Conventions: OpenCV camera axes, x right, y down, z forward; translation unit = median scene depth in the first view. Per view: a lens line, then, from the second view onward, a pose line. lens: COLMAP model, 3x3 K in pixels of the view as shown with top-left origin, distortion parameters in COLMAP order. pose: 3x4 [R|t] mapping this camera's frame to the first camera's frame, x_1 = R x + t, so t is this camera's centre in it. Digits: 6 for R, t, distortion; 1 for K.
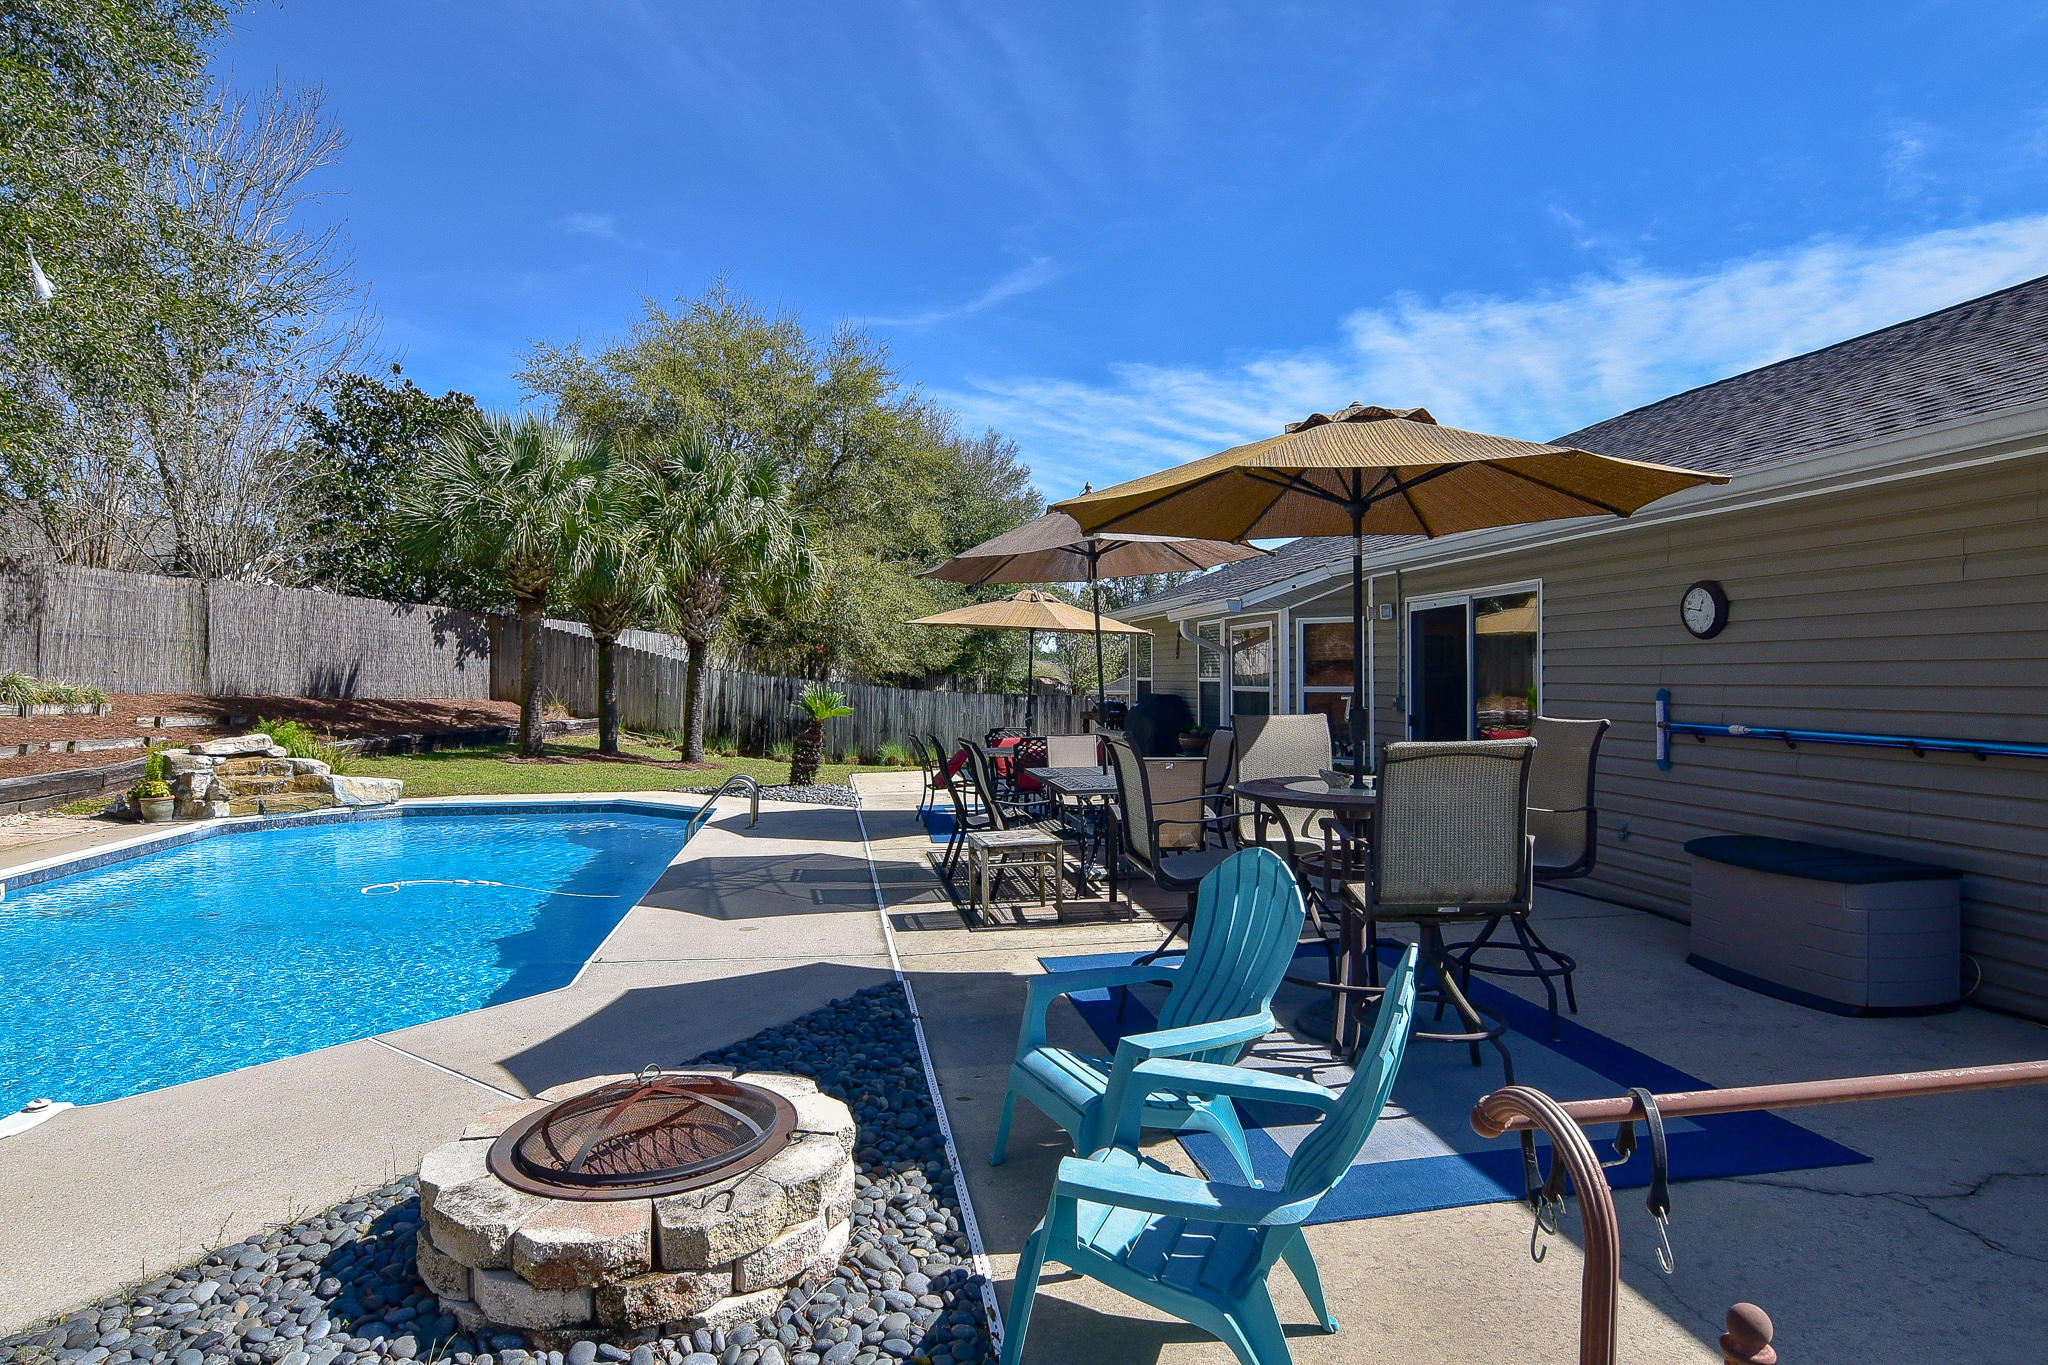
lens RADIAL K [[1136.2, 0, 1064.7], [0, 1136.2, 682.3], [0, 0, 1]] dist [-0.001542, -0.002574]
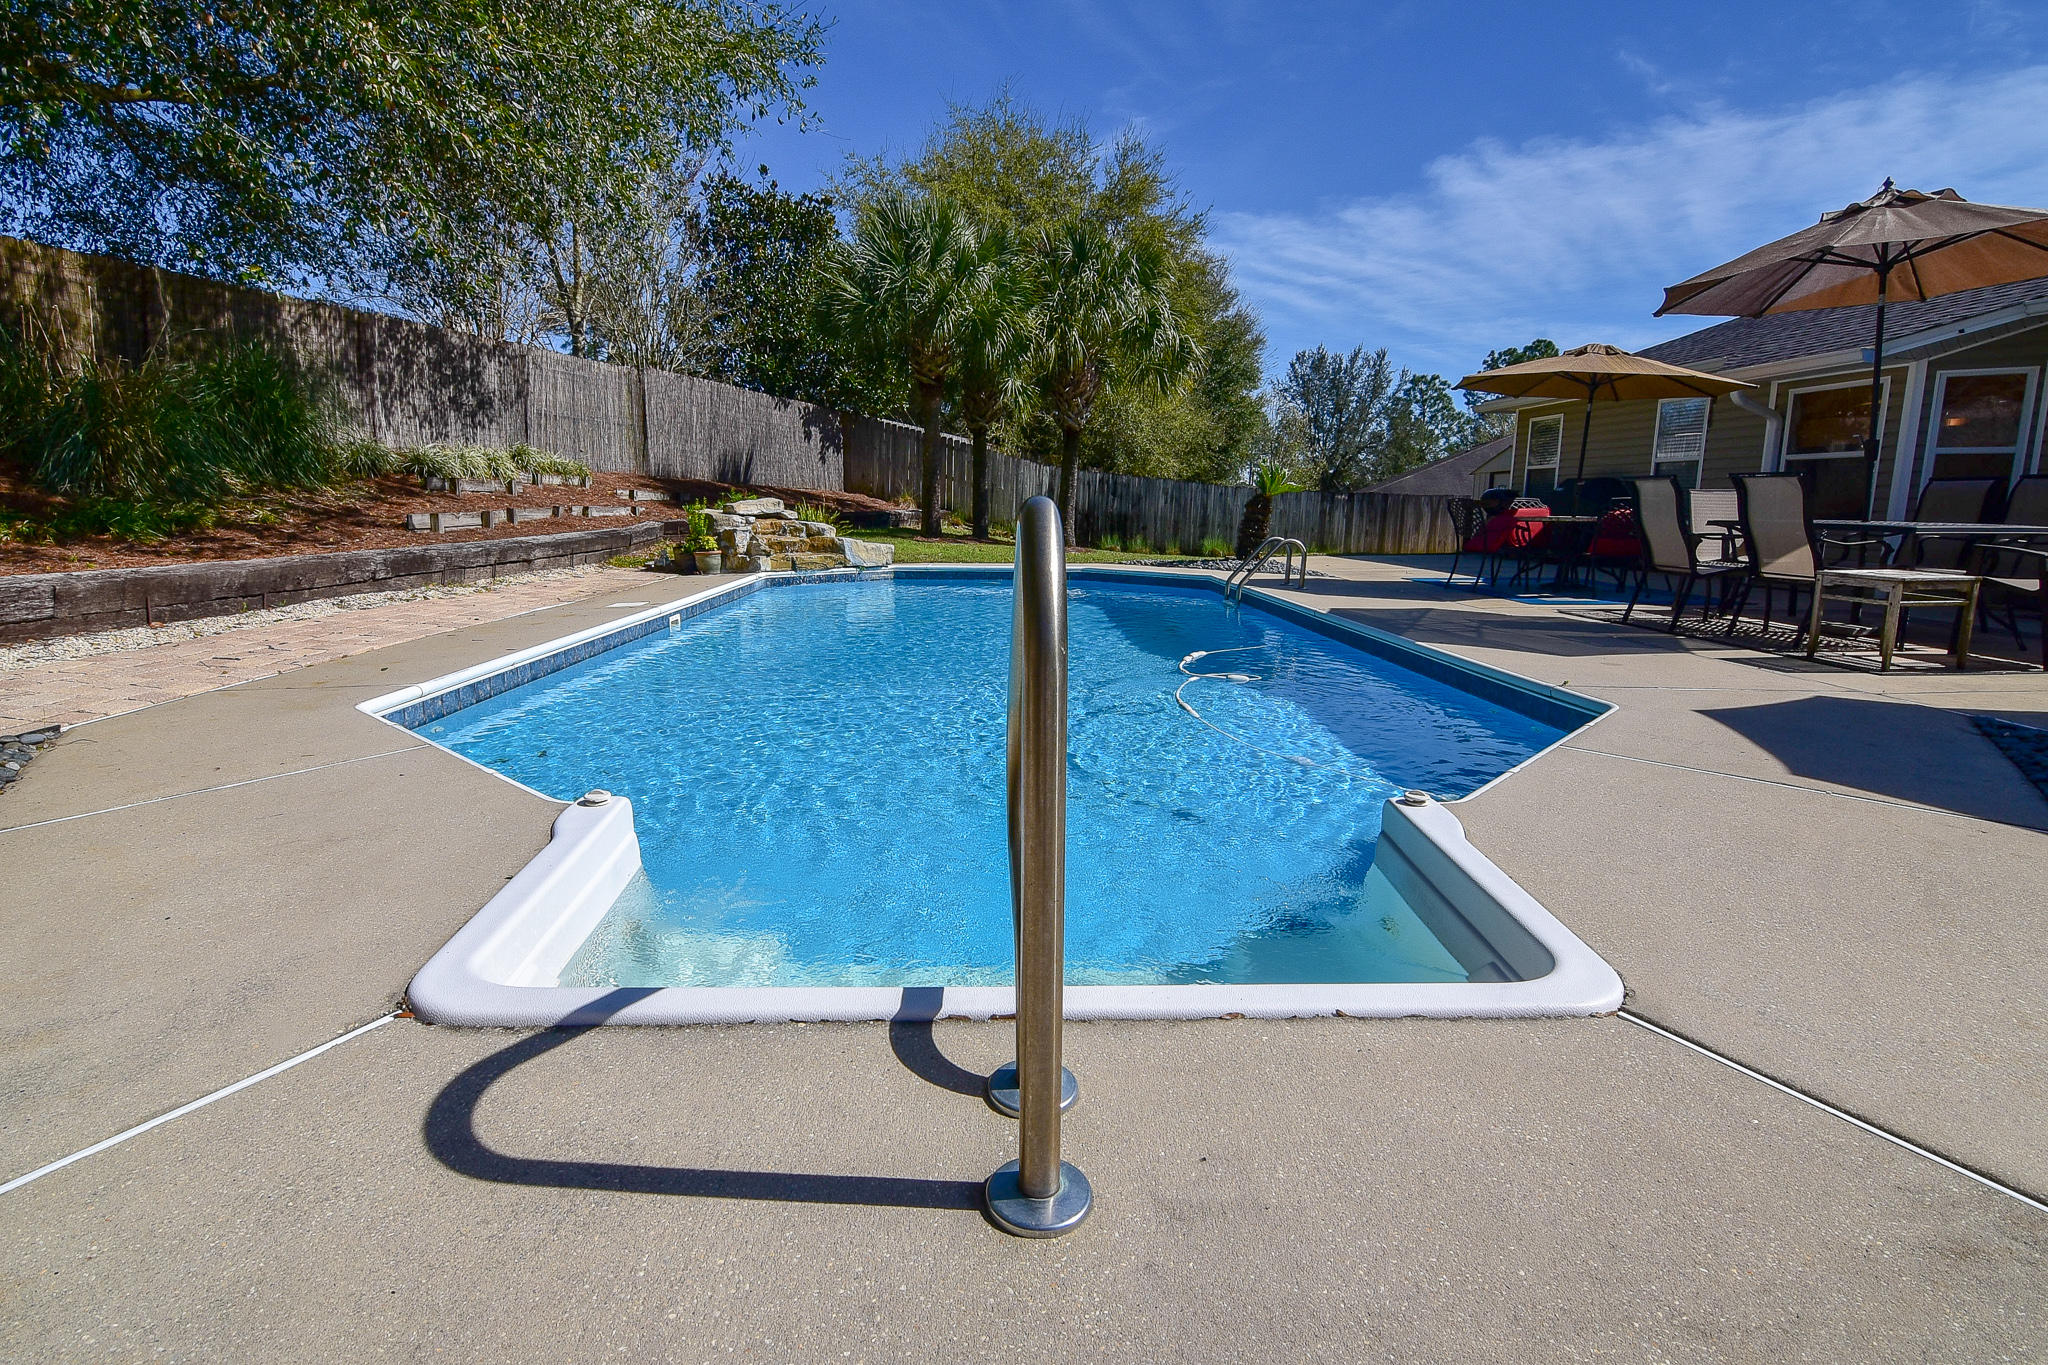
lens RADIAL K [[977.1, 0, 1024.0], [0, 977.1, 682.5], [0, 0, 1]] dist [0.001617, -0.012360]
pose [[0.992765, 0.033527, -0.115300, -0.259218], [-0.013562, 0.985393, 0.169755, 0.041504], [0.119307, -0.166963, 0.978718, 0.068533]]
